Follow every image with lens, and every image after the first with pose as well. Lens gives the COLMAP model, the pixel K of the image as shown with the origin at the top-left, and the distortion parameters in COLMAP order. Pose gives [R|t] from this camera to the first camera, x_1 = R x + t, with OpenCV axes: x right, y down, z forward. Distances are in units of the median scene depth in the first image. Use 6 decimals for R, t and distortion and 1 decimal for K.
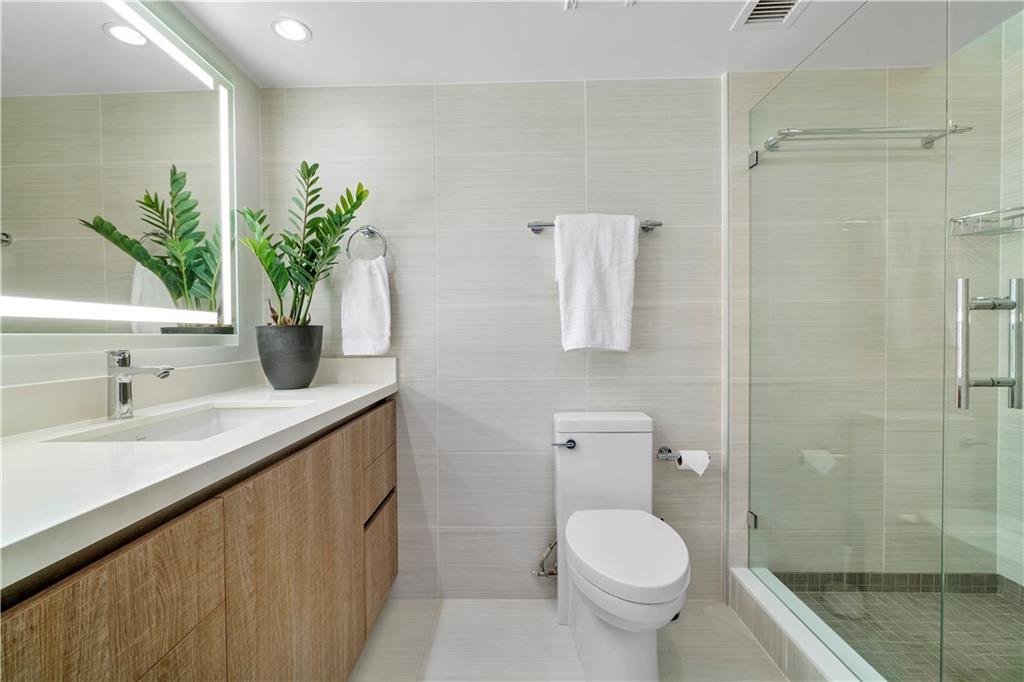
lens RADIAL K [[448.4, 0, 512.0], [0, 448.4, 341.0], [0, 0, 1]] dist [-0.001831, 0.000120]
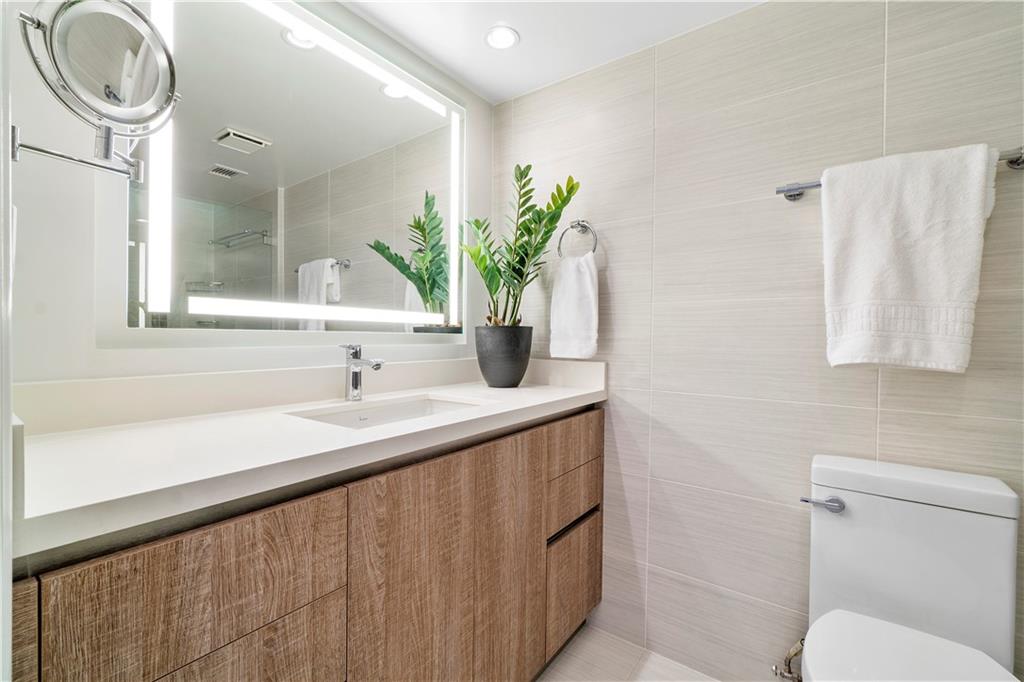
lens RADIAL K [[448.4, 0, 512.0], [0, 448.4, 341.0], [0, 0, 1]] dist [-0.001831, 0.000120]
pose [[0.808516, 0.025112, -0.587938, 0.133803], [-0.028247, 0.999594, 0.003850, -0.005027], [0.587796, 0.013495, 0.808896, 0.175804]]
